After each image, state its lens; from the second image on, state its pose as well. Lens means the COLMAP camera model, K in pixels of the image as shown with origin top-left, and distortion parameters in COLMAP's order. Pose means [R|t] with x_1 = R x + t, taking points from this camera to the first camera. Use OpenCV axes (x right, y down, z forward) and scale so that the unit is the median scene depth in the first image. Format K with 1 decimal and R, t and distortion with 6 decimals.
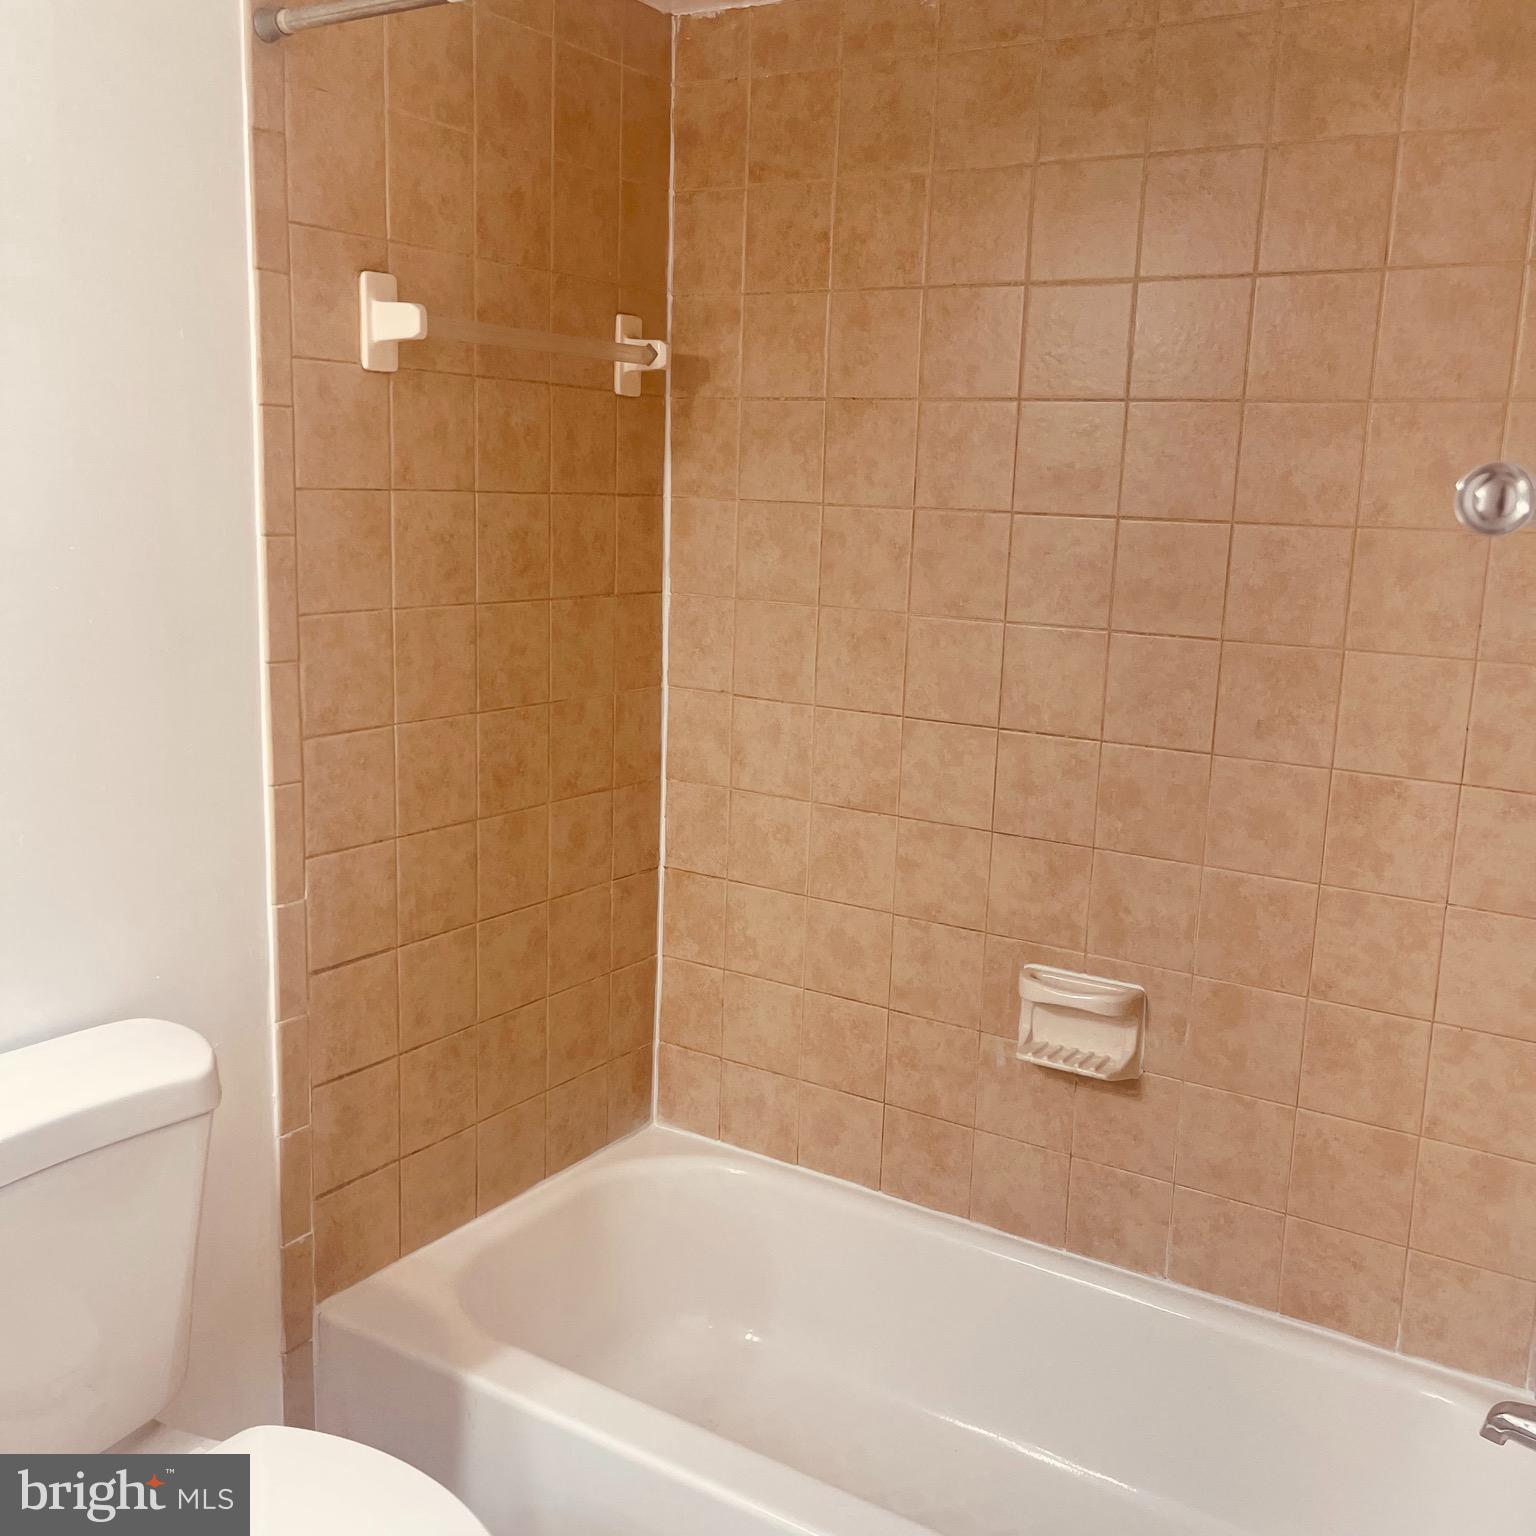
lens RADIAL K [[1556.8, 0, 768.0], [0, 1556.8, 768.0], [0, 0, 1]] dist [0.055124, -0.043679]
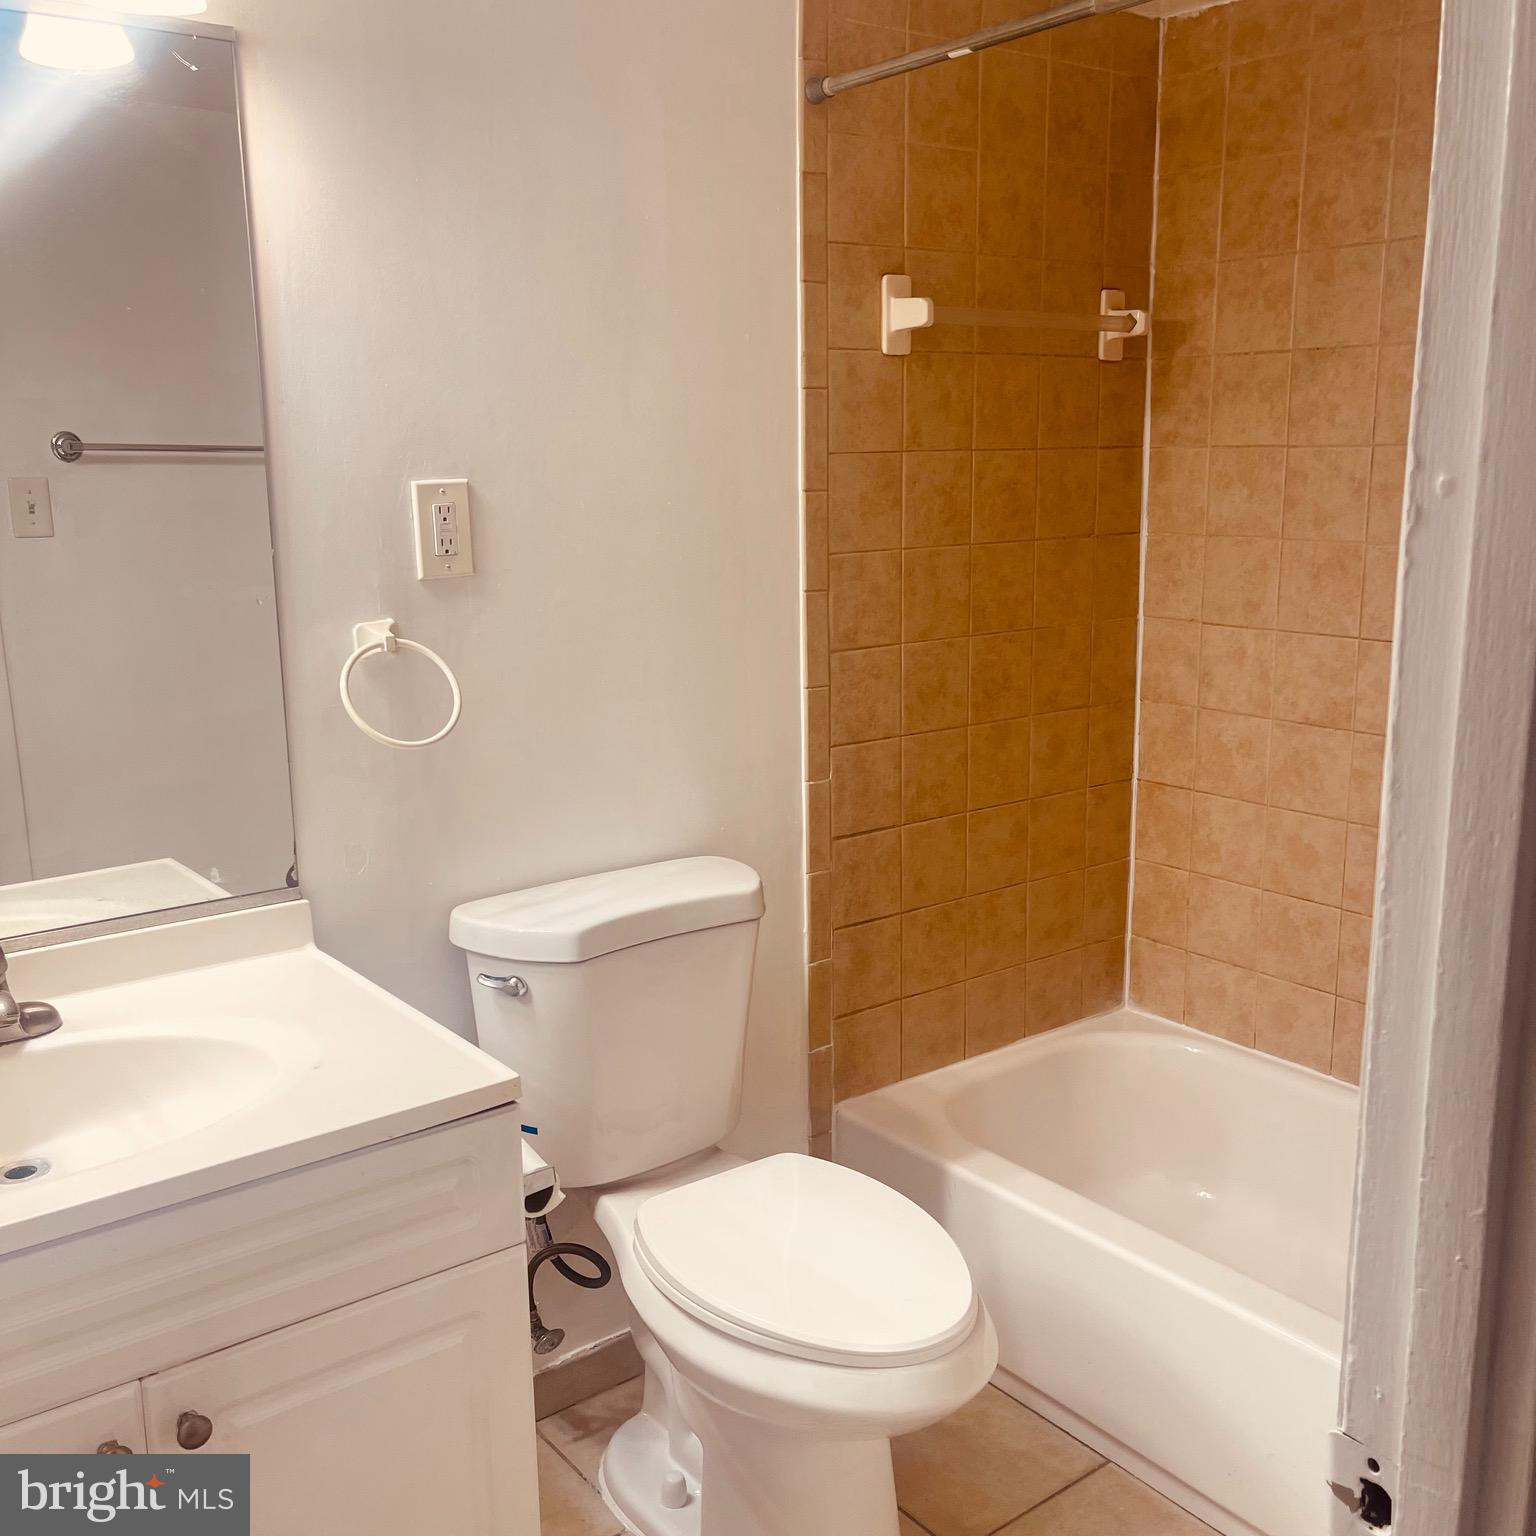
lens RADIAL K [[1556.8, 0, 768.0], [0, 1556.8, 768.0], [0, 0, 1]] dist [0.055124, -0.043679]
pose [[0.942674, 0.022056, -0.332985, 0.064456], [-0.016974, 0.999691, 0.018165, 0.044674], [0.333282, -0.011472, 0.942757, -0.172668]]
